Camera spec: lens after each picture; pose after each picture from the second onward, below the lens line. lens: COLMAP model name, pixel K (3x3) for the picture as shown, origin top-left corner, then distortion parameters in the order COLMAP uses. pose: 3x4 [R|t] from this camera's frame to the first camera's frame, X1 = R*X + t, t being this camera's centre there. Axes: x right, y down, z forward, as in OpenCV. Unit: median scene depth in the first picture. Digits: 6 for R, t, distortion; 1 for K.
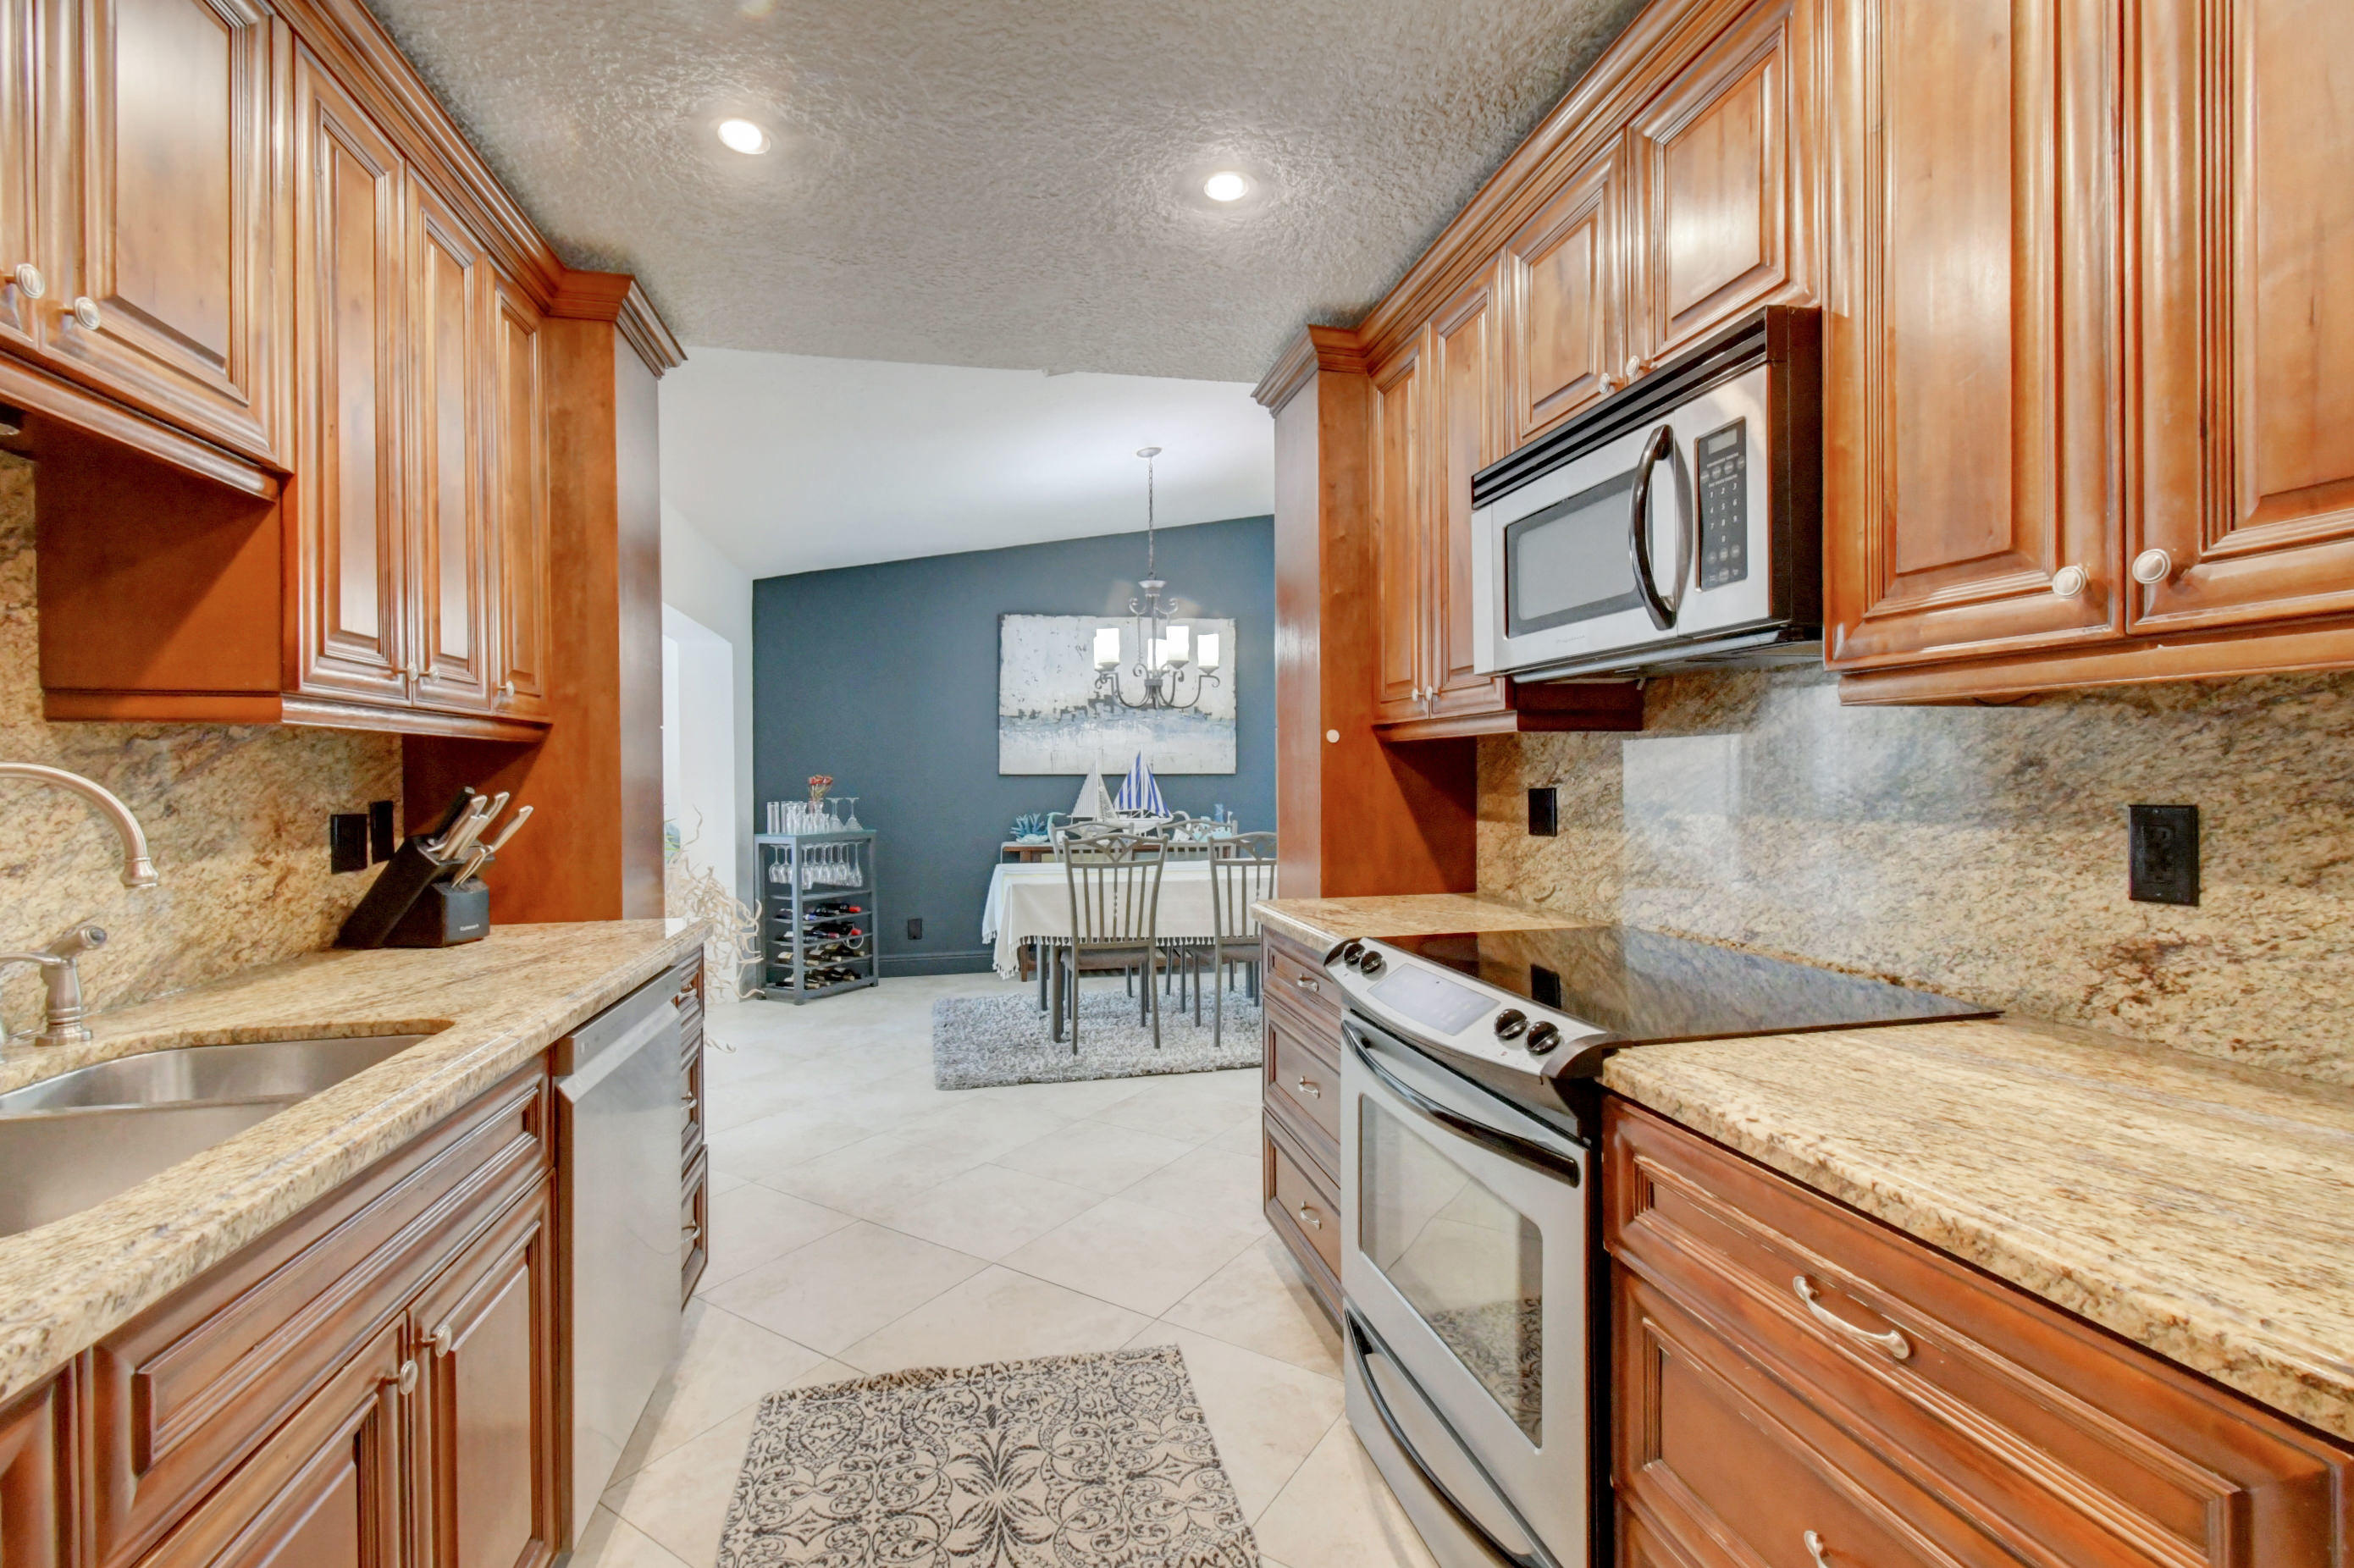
lens RADIAL K [[1031.0, 0, 1177.8], [0, 1031.0, 779.4], [0, 0, 1]] dist [0.004333, -0.005620]
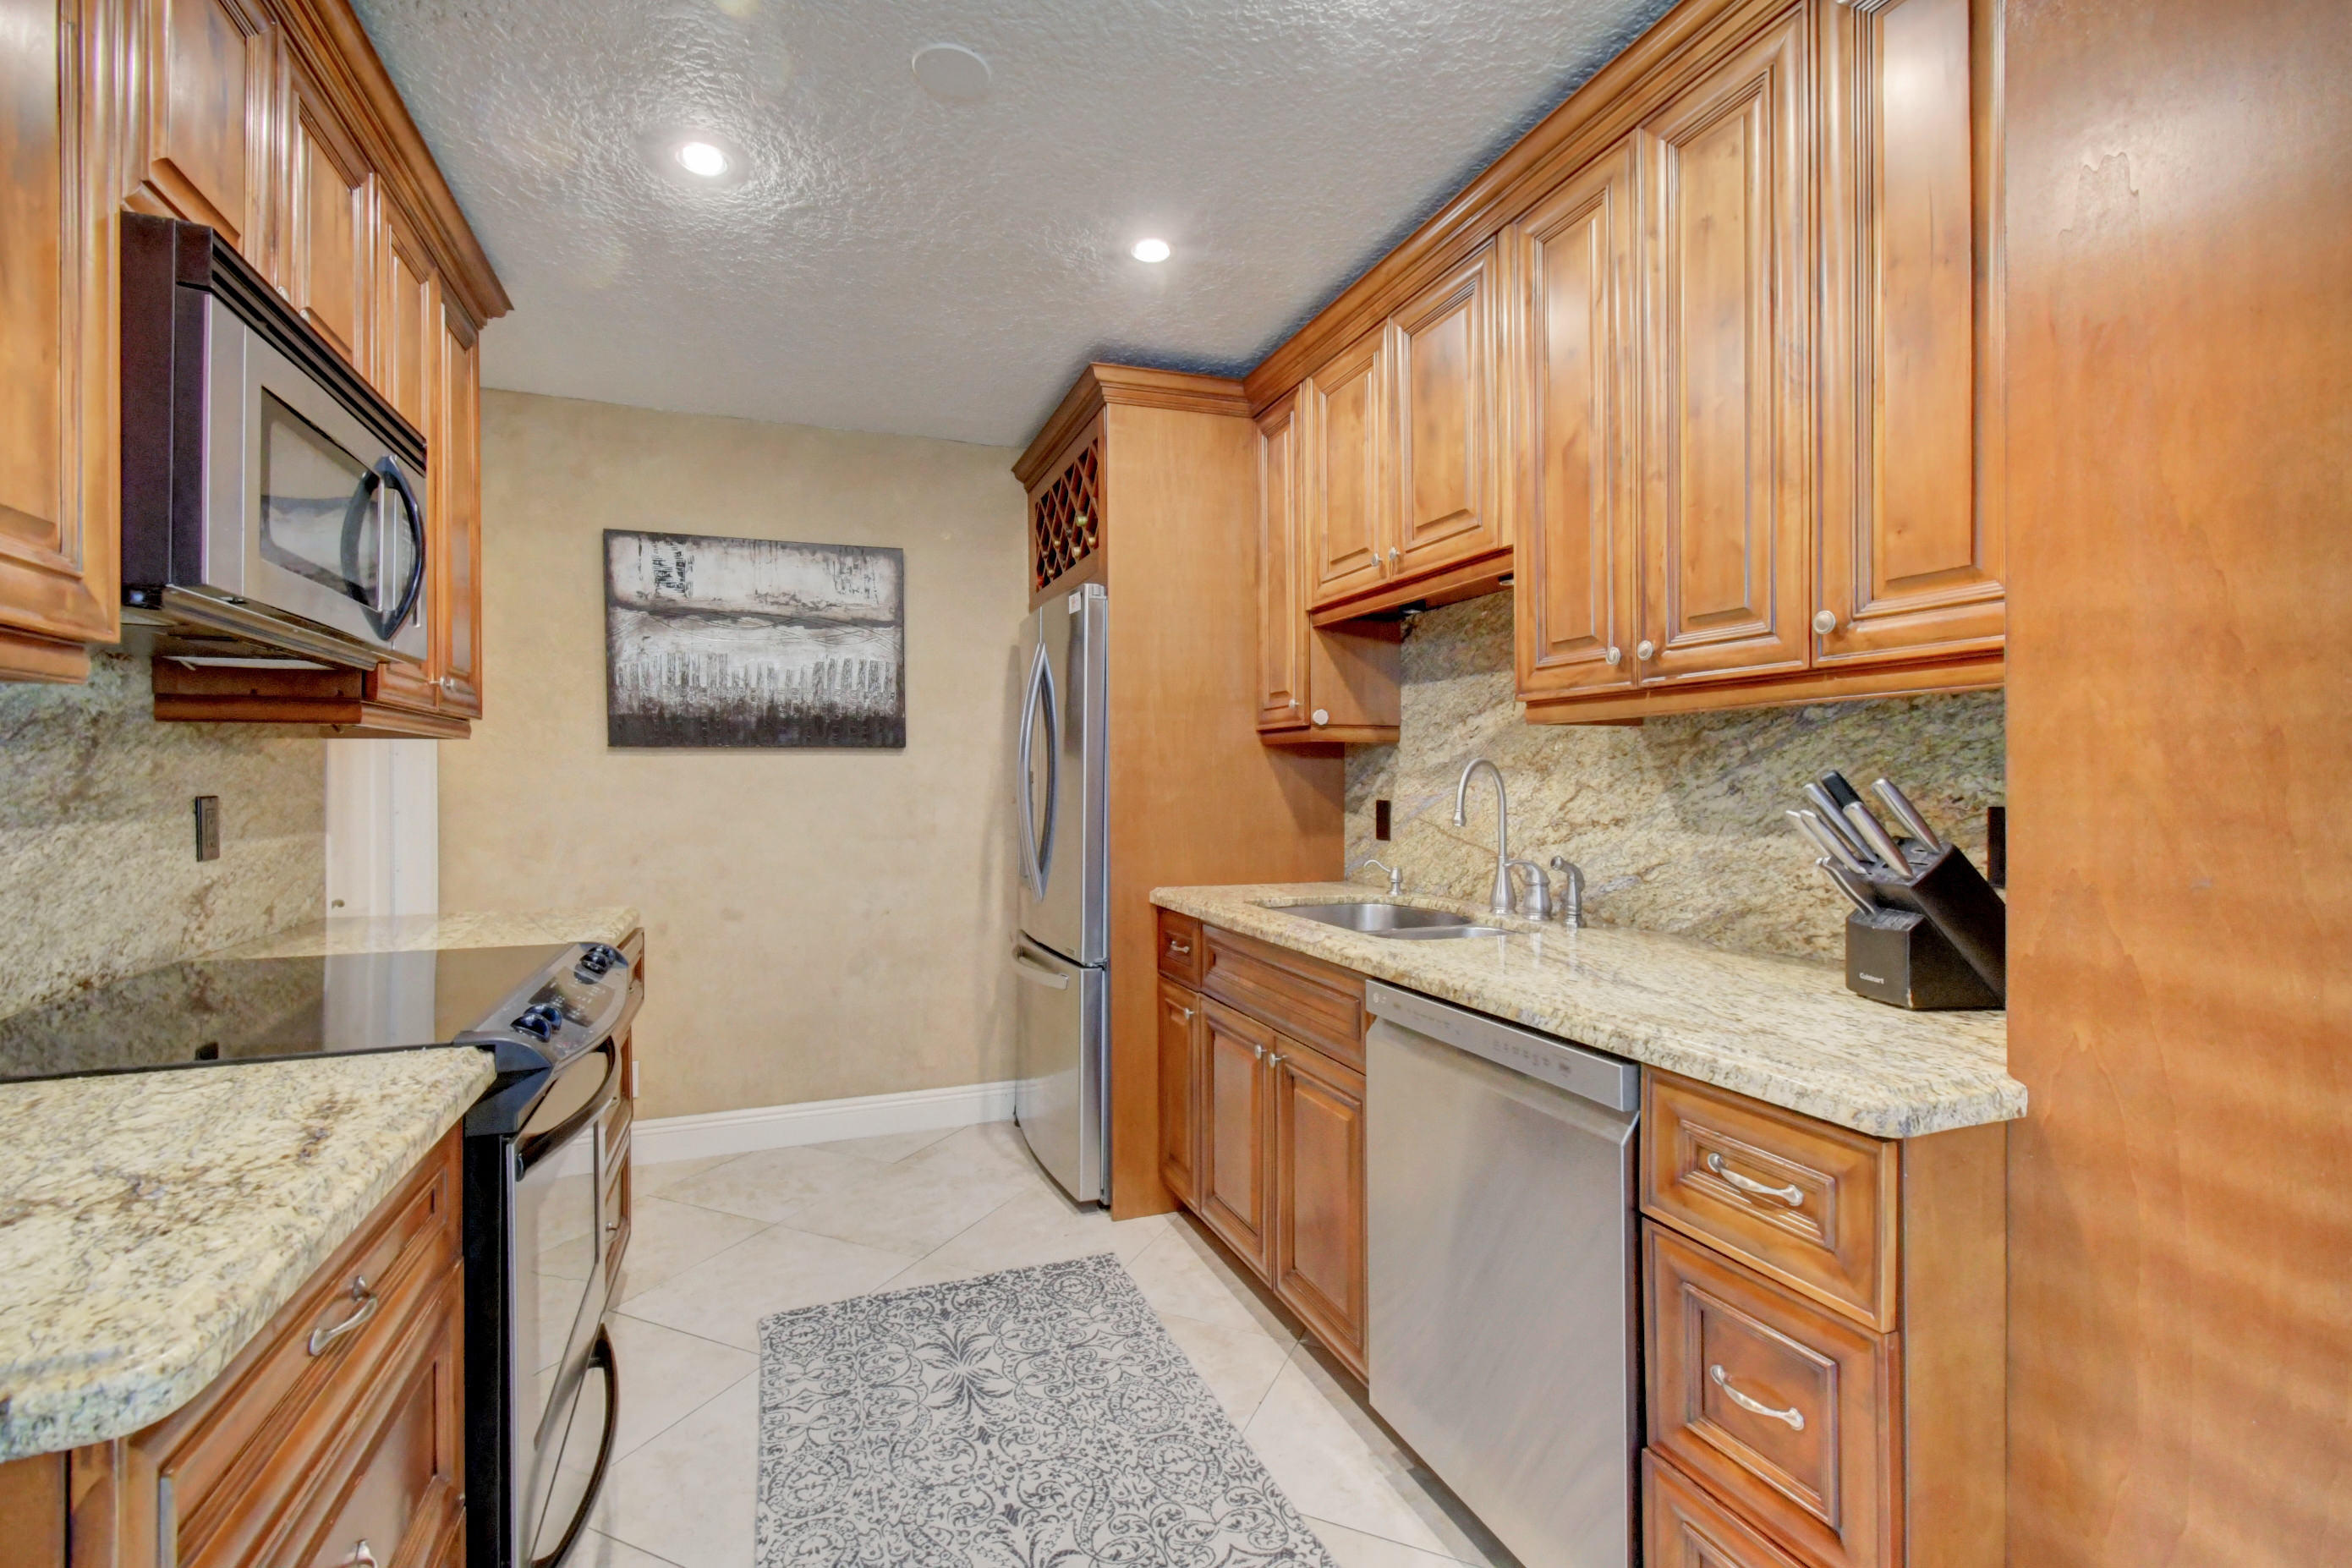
lens RADIAL K [[1030.2, 0, 1176.8], [0, 1030.2, 779.4], [0, 0, 1]] dist [0.004333, -0.005620]
pose [[-0.987106, 0.011358, -0.159664, -0.133322], [0.010838, 0.999933, 0.004127, 0.005524], [0.159700, 0.002344, -0.987163, 1.623197]]
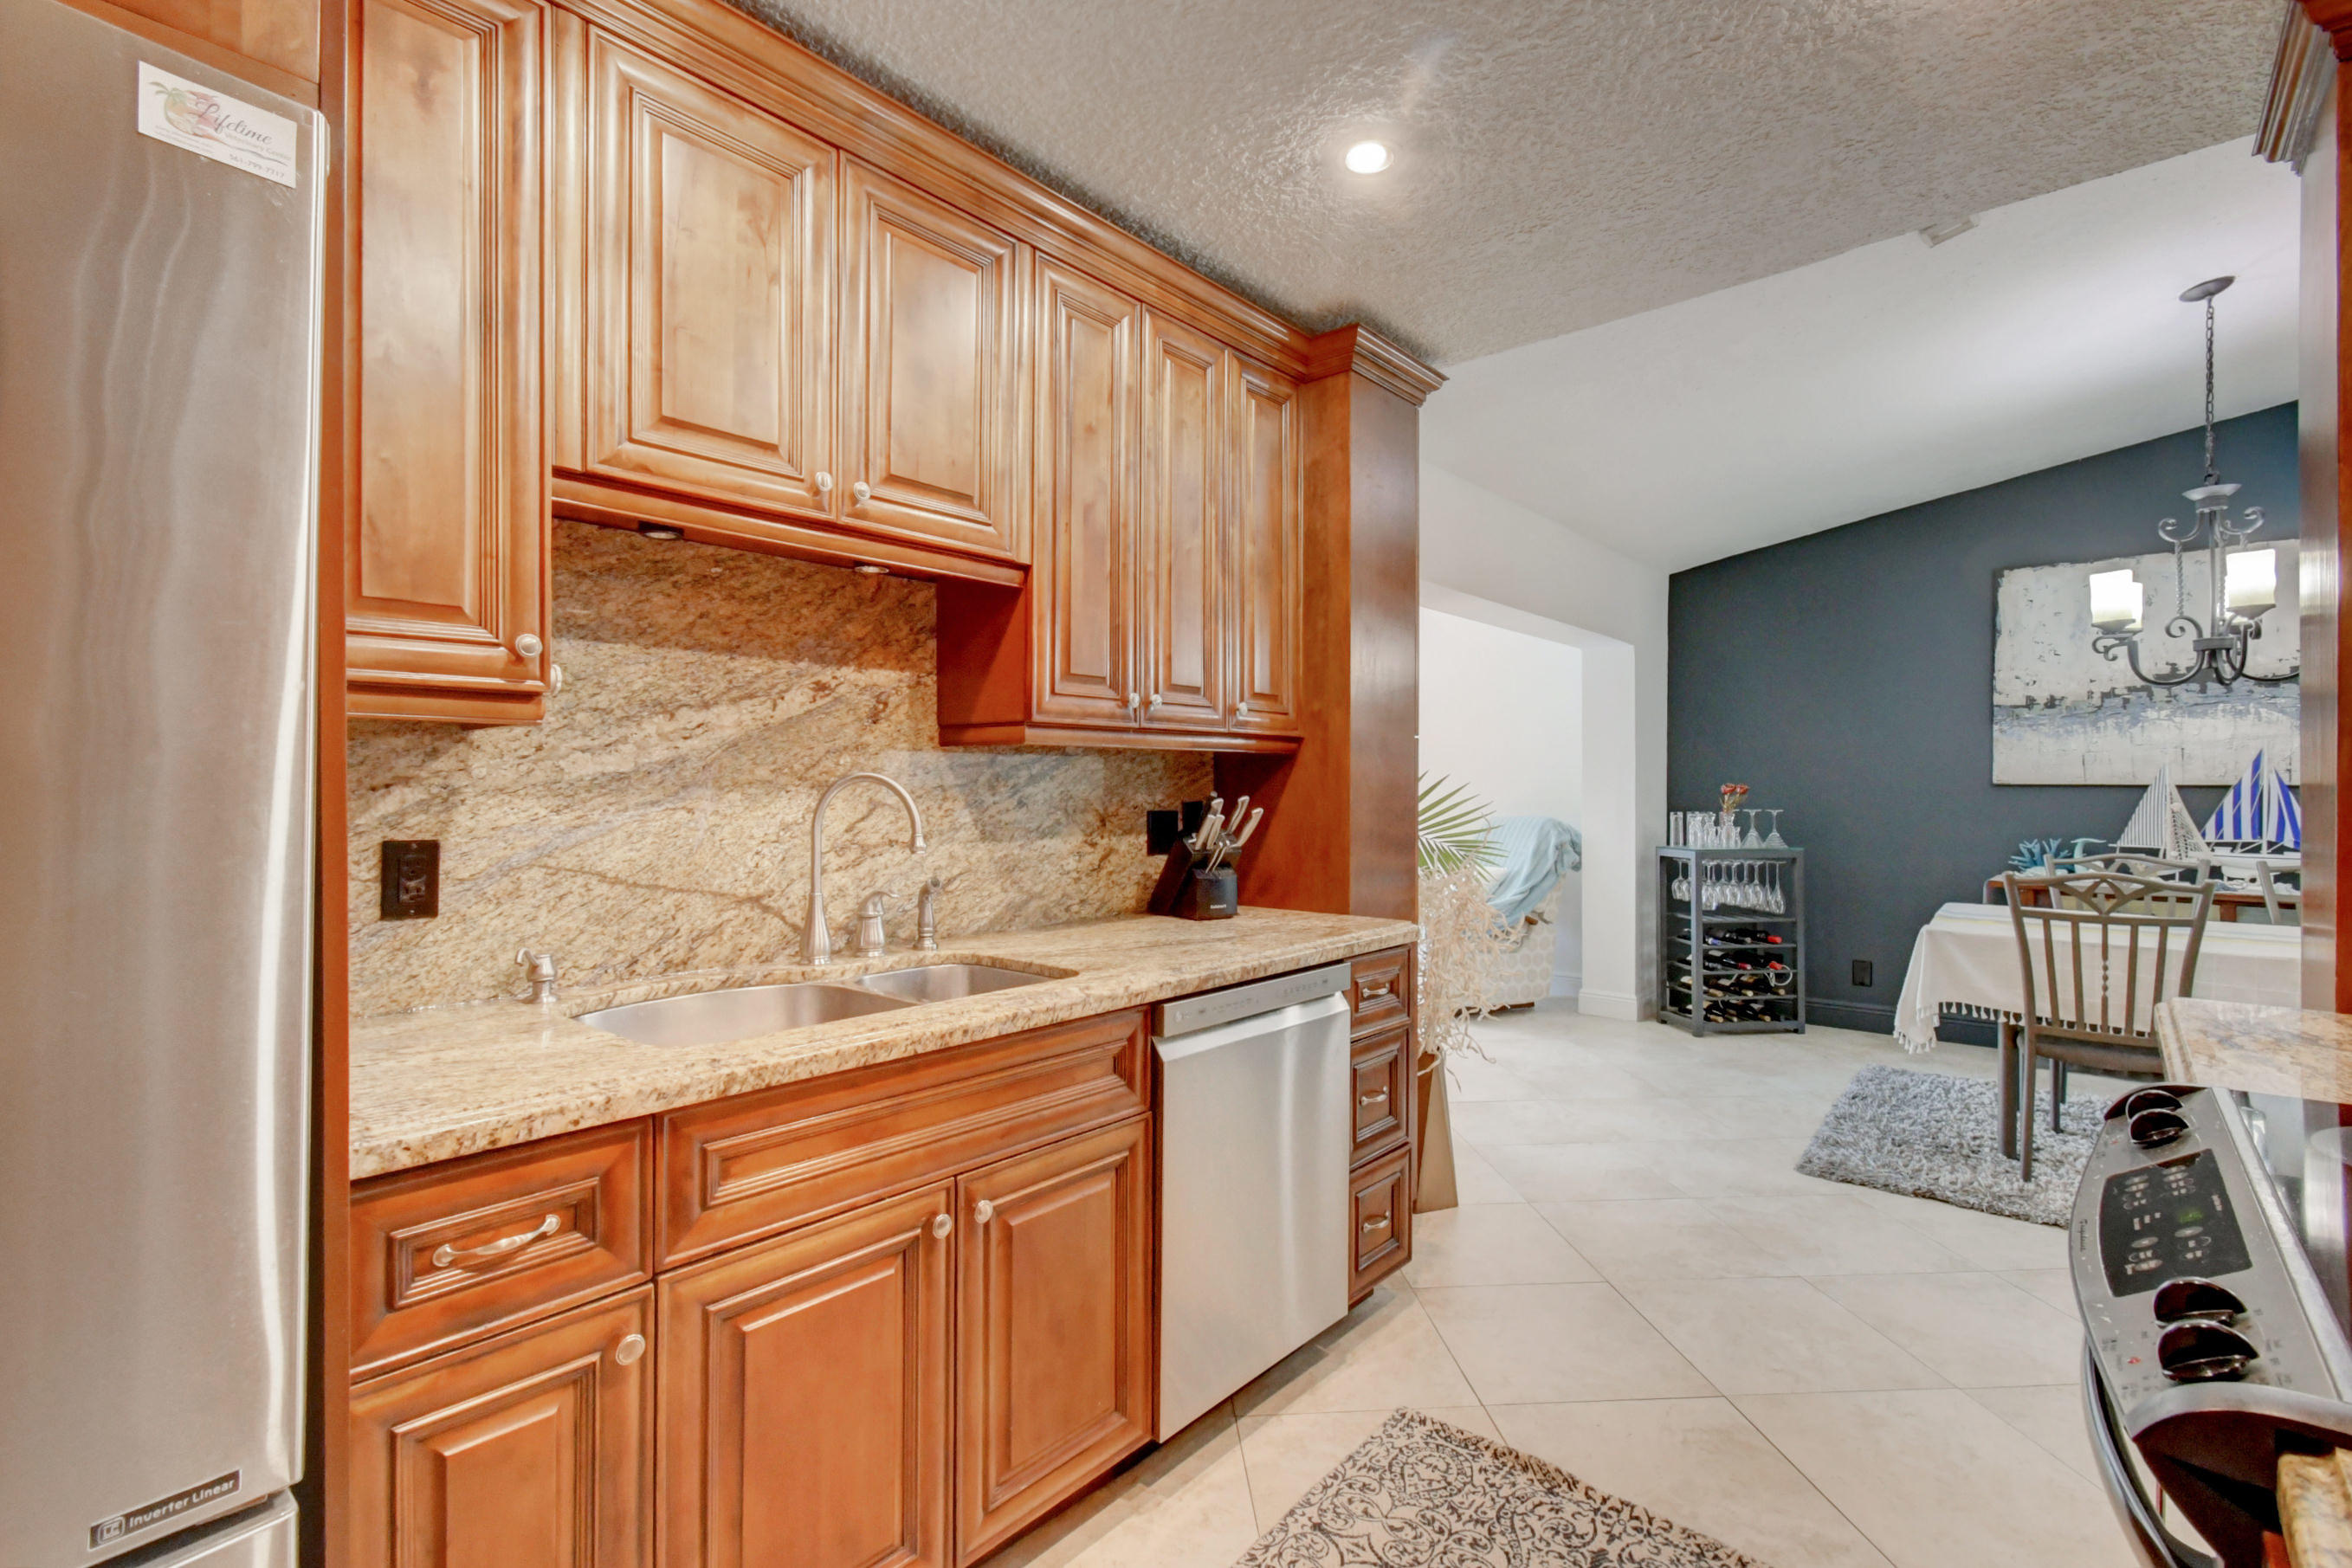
lens RADIAL K [[1055.3, 0, 1175.7], [0, 1055.3, 777.5], [0, 0, 1]] dist [-0.002163, -0.000518]
pose [[0.598152, 0.003448, -0.801375, 0.287616], [-0.009923, 0.999946, -0.003104, -0.004529], [0.801321, 0.009809, 0.598154, 0.216768]]
